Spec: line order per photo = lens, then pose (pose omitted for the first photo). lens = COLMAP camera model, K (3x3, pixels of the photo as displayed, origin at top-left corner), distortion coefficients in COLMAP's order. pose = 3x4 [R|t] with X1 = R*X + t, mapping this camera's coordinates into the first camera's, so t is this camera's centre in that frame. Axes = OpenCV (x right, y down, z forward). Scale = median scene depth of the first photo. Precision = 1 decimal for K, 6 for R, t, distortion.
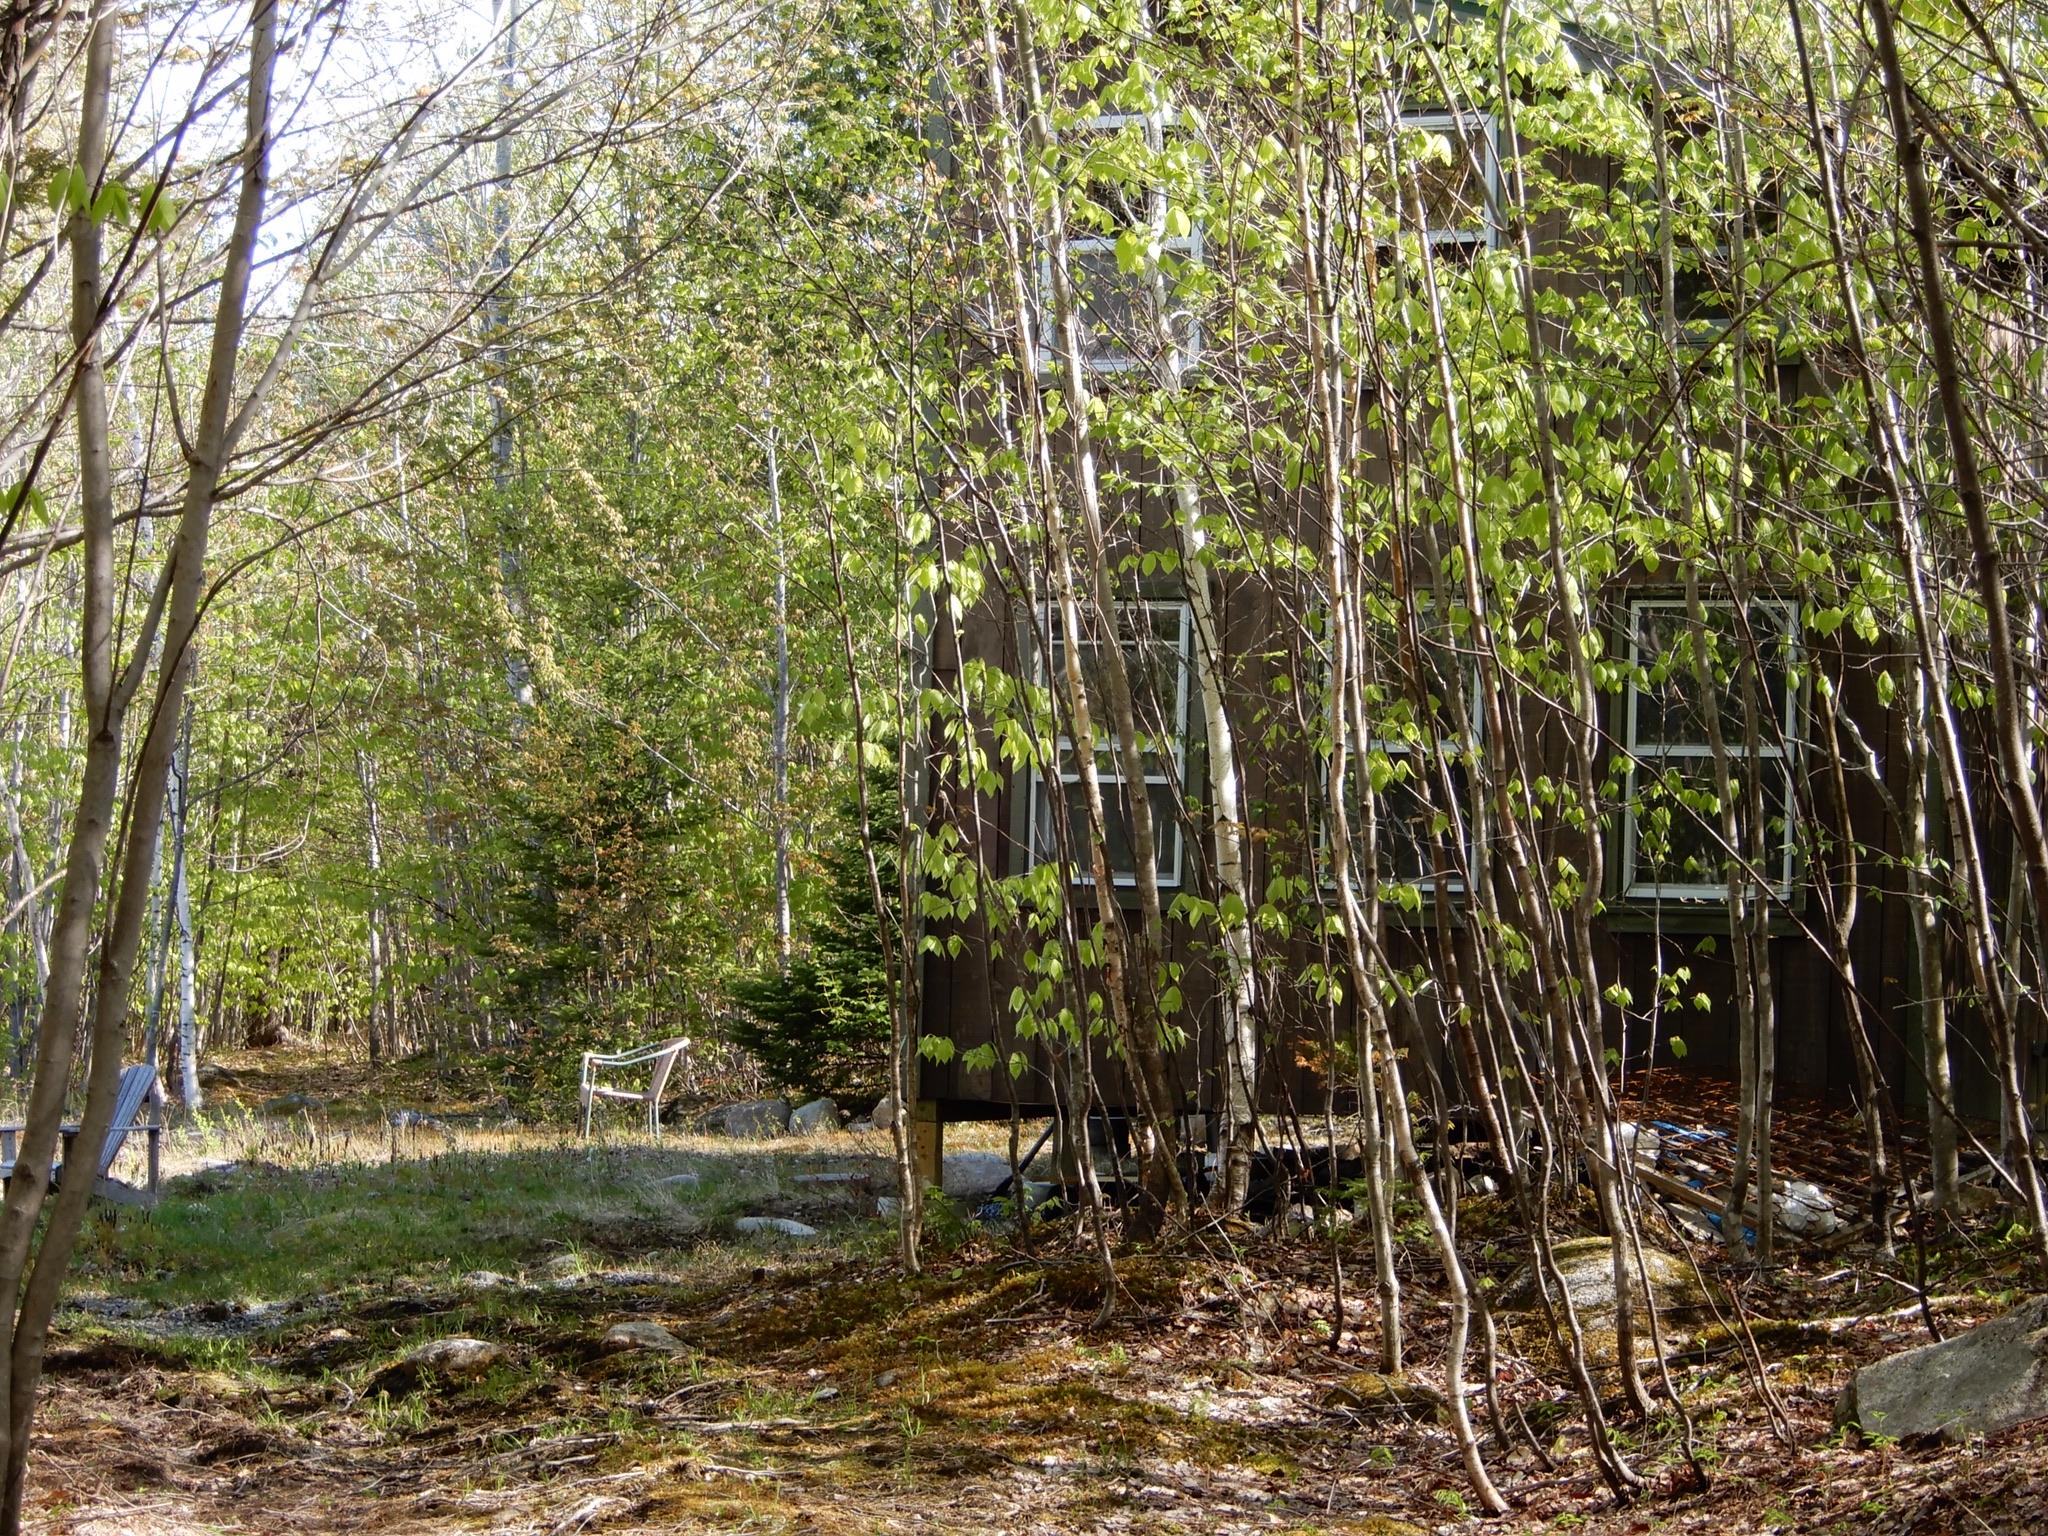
lens RADIAL K [[4597.0, 0, 1024.1], [0, 4597.0, 769.4], [0, 0, 1]] dist [0.043971, 0.000000]
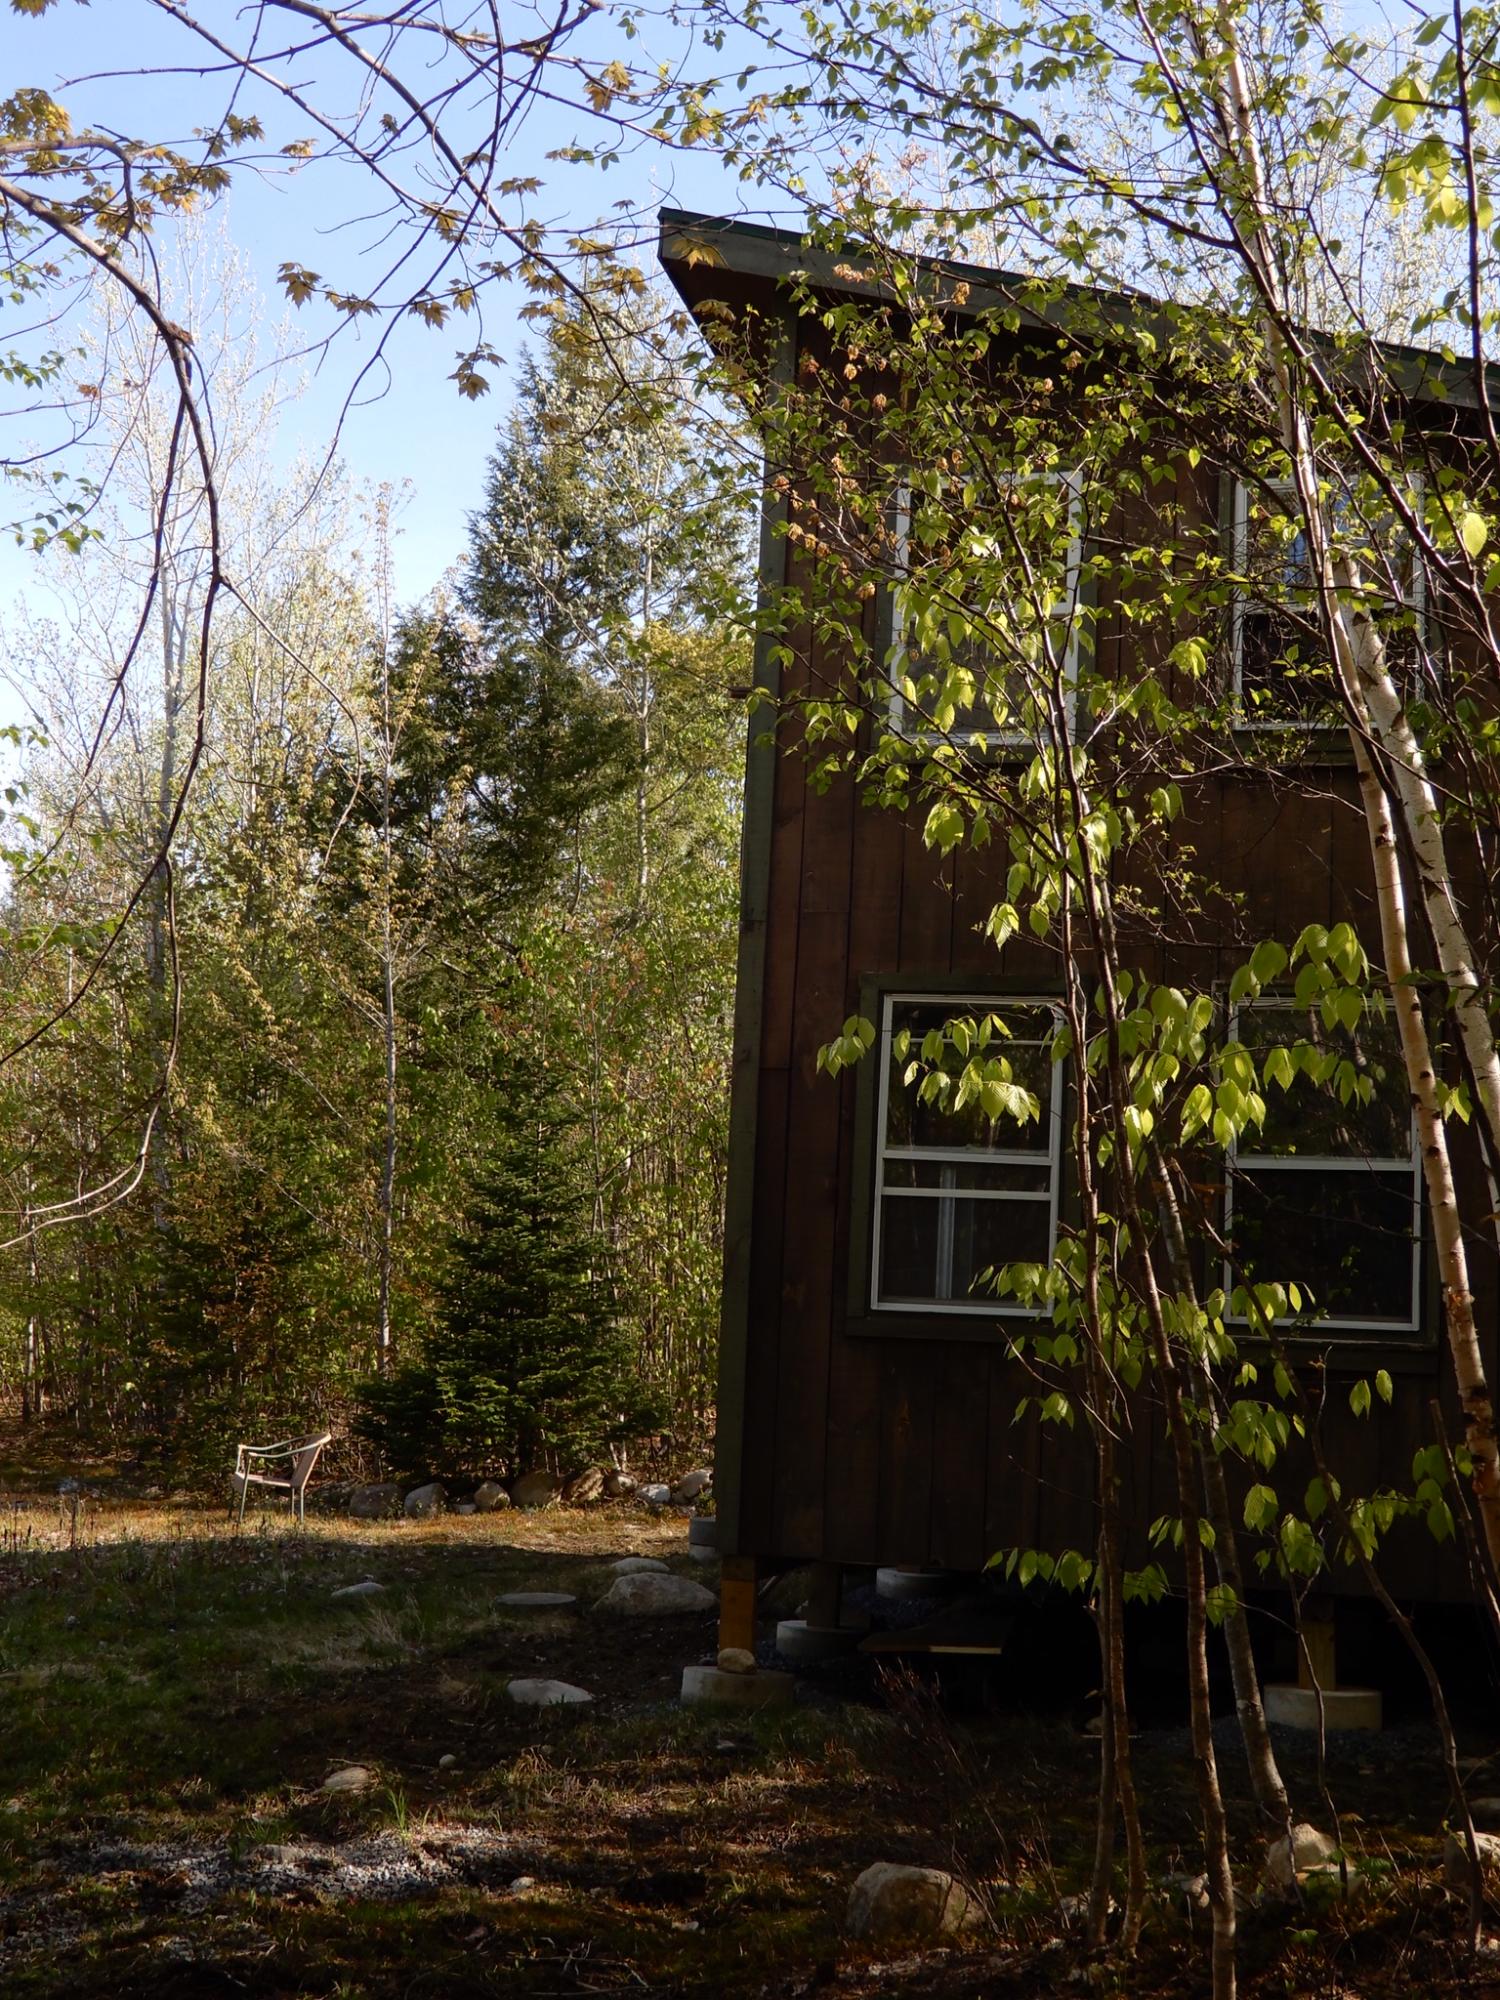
lens RADIAL K [[2441.2, 0, 750.1], [0, 2441.2, 997.8], [0, 0, 1]] dist [0.016596, 0.000000]
pose [[0.988333, 0.040027, 0.146958, -0.057325], [-0.024856, 0.994302, -0.103659, 0.008752], [-0.150269, 0.098797, 0.983696, 0.325581]]
